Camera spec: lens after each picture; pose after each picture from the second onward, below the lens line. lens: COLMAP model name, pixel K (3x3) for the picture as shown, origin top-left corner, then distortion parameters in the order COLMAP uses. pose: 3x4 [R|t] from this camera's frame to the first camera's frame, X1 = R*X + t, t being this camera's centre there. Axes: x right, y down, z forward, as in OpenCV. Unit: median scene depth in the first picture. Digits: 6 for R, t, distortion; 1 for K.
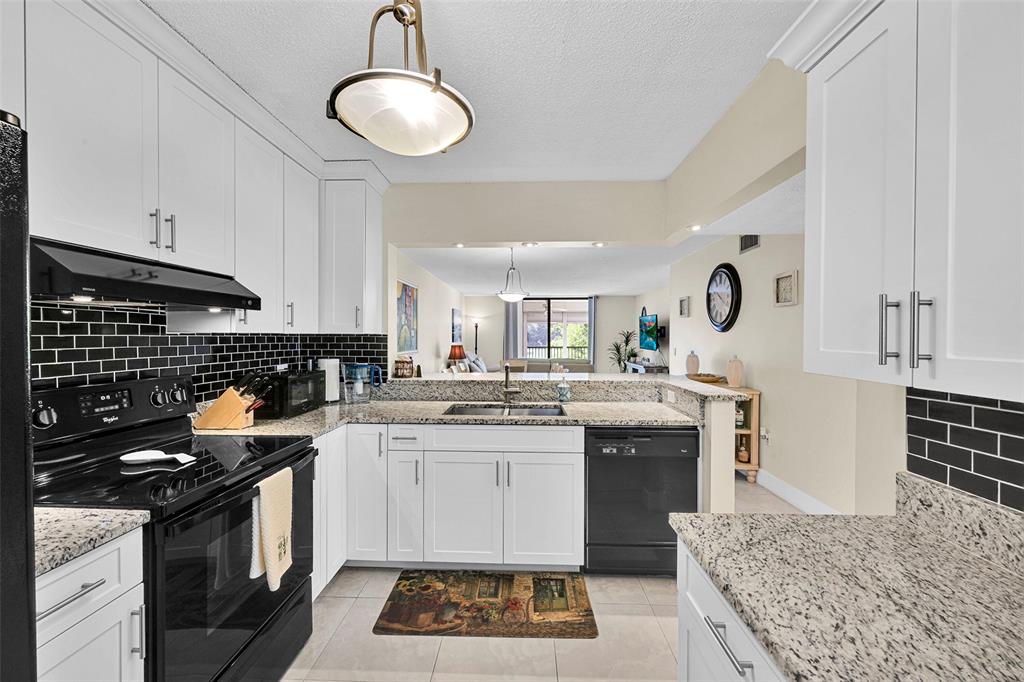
lens RADIAL K [[404.0, 0, 504.8], [0, 404.0, 340.8], [0, 0, 1]] dist [-0.001702, -0.000227]
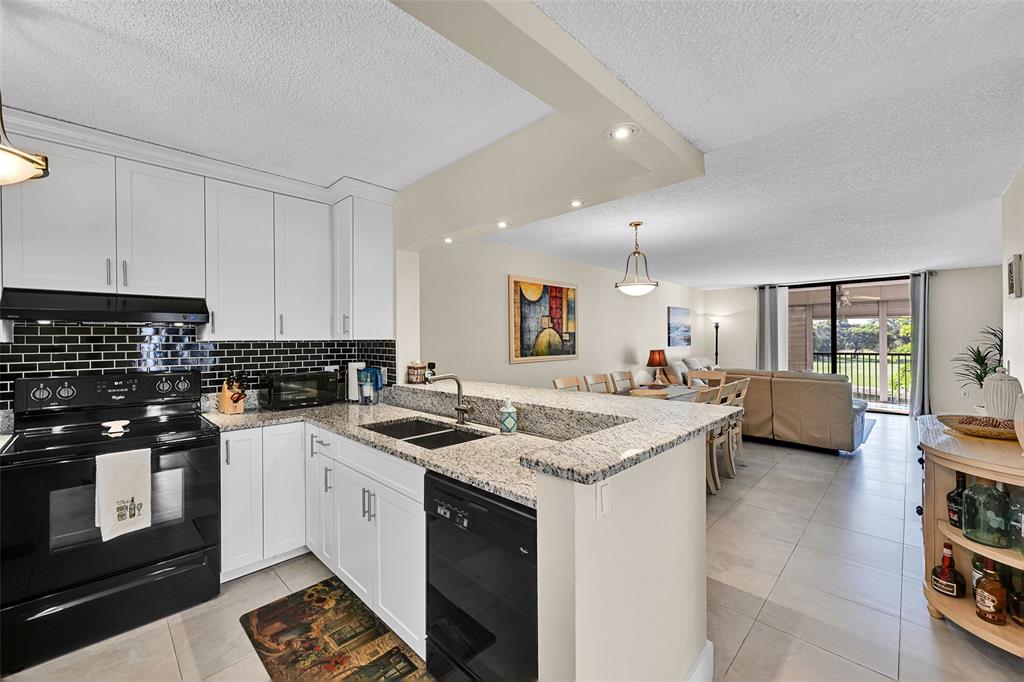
lens RADIAL K [[404.0, 0, 506.2], [0, 404.0, 340.9], [0, 0, 1]] dist [-0.001702, -0.000227]
pose [[0.741881, -0.004855, -0.670514, 0.796153], [0.000052, 0.999974, -0.007184, -0.008311], [0.670531, 0.005295, 0.741862, 0.574608]]
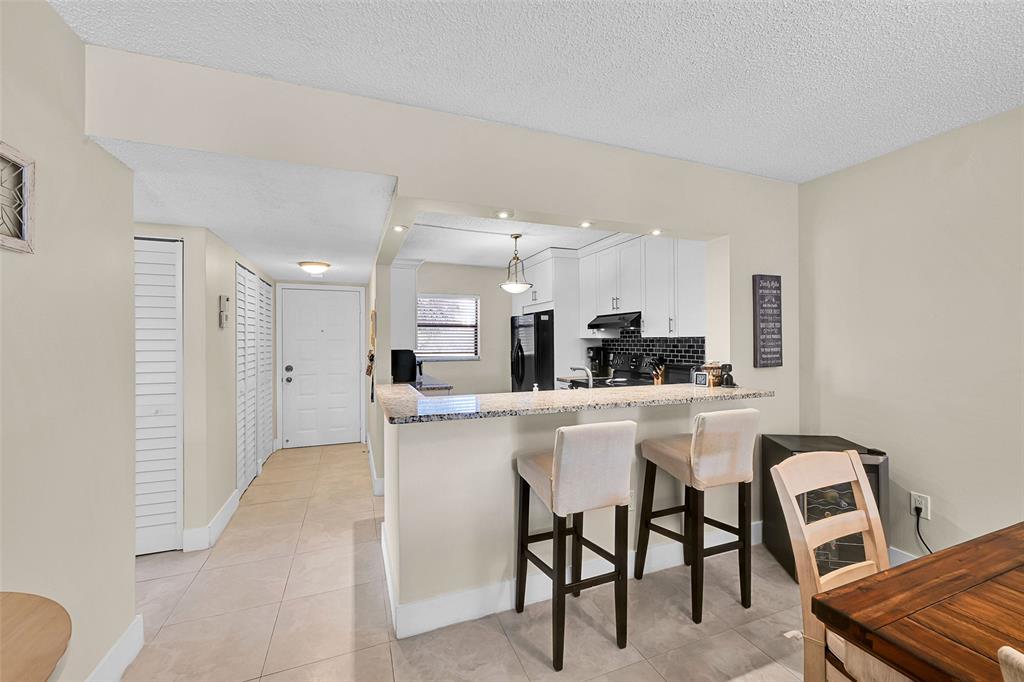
lens RADIAL K [[404.0, 0, 509.1], [0, 404.0, 337.1], [0, 0, 1]] dist [-0.001702, -0.000227]
pose [[-0.913853, -0.002057, -0.406040, 0.706259], [-0.003618, 0.999989, 0.003078, -0.022028], [0.406030, 0.004281, -0.913850, 2.259751]]
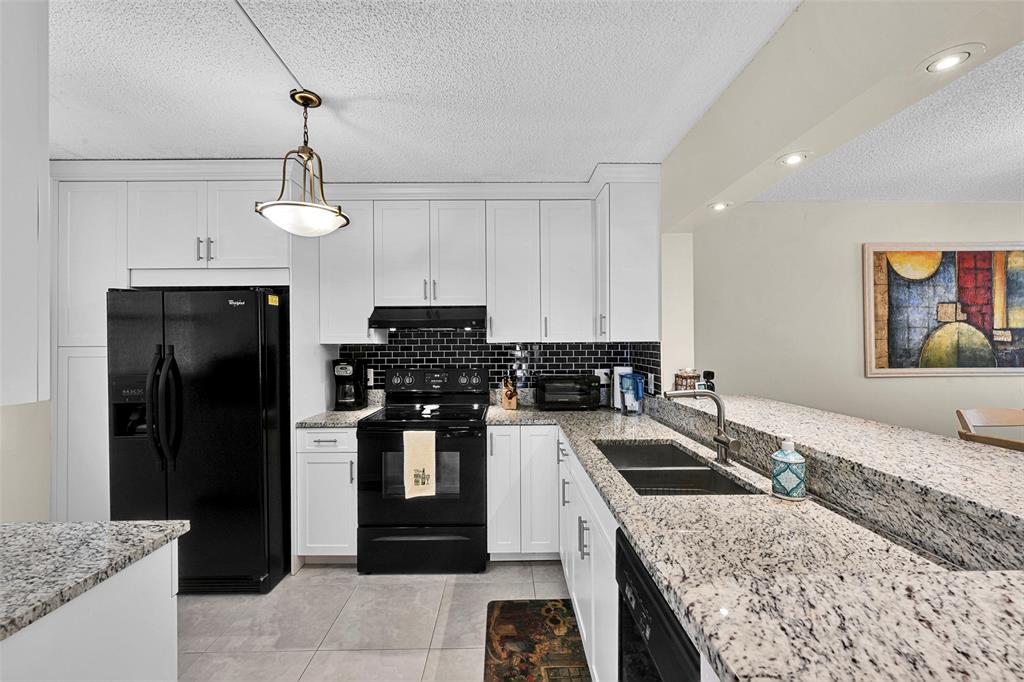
lens RADIAL K [[404.0, 0, 510.3], [0, 404.0, 340.3], [0, 0, 1]] dist [-0.001702, -0.000227]
pose [[0.061747, -0.010307, -0.998039, 0.715804], [-0.005358, 0.999929, -0.010658, -0.011706], [0.998077, 0.006006, 0.061687, 0.841878]]
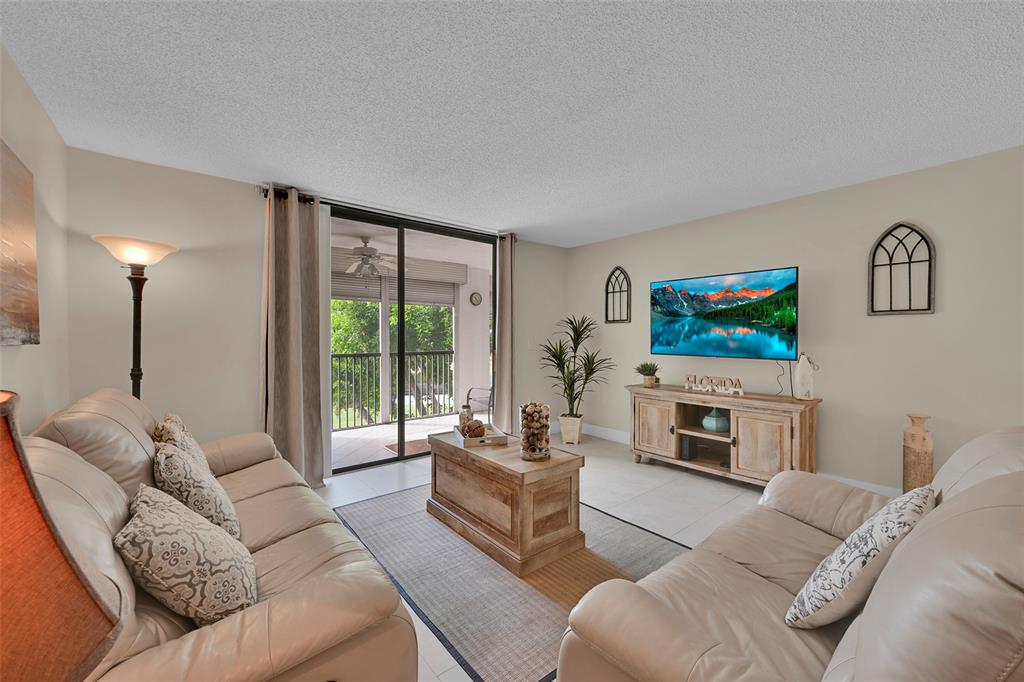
lens RADIAL K [[404.0, 0, 507.0], [0, 404.0, 337.7], [0, 0, 1]] dist [-0.001702, -0.000227]
pose [[0.739148, -0.003270, 0.673536, -0.350425], [0.012358, 0.999886, -0.008708, 0.012207], [-0.673430, 0.014760, 0.739104, 3.400354]]
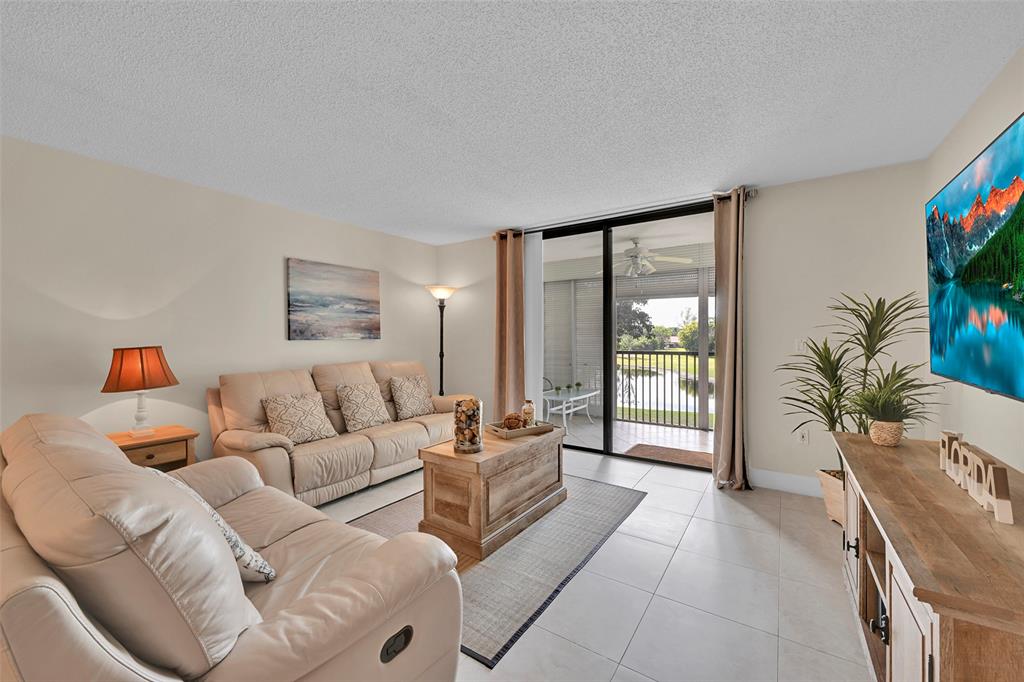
lens RADIAL K [[404.0, 0, 505.3], [0, 404.0, 338.4], [0, 0, 1]] dist [-0.001702, -0.000227]
pose [[0.858920, -0.002360, -0.512105, 1.133248], [-0.001743, 0.999970, -0.007531, 0.017021], [0.512107, 0.007361, 0.858890, 3.219904]]
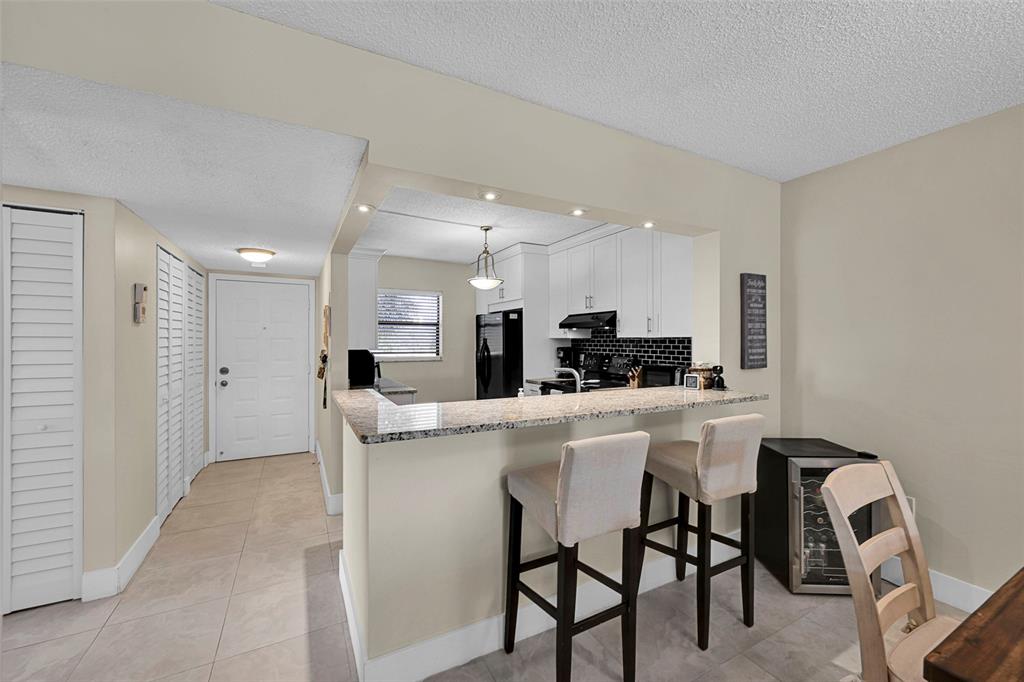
lens RADIAL K [[404.0, 0, 509.3], [0, 404.0, 337.2], [0, 0, 1]] dist [-0.001702, -0.000227]
pose [[-0.860100, -0.006814, -0.510079, 0.721516], [-0.009701, 0.999948, 0.003000, -0.019527], [0.510033, 0.007529, -0.860122, 2.113241]]
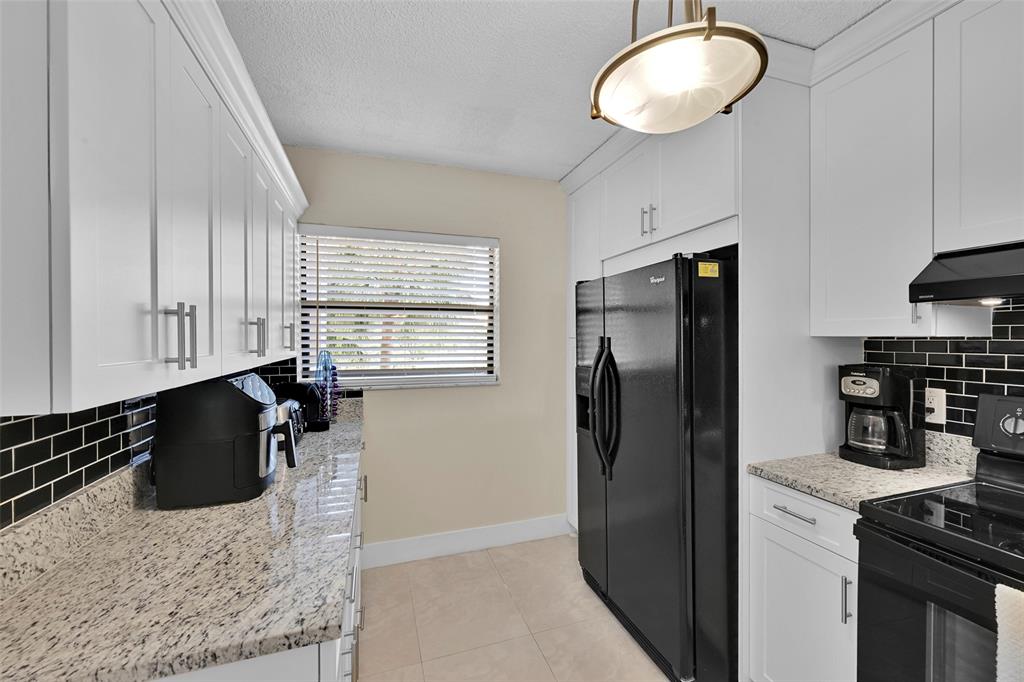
lens RADIAL K [[404.0, 0, 507.9], [0, 404.0, 341.7], [0, 0, 1]] dist [-0.001702, -0.000227]
pose [[-0.931670, 0.003146, -0.363291, 0.188196], [-0.004380, 0.999793, 0.019890, -0.013242], [0.363278, 0.020122, -0.931463, 0.807268]]
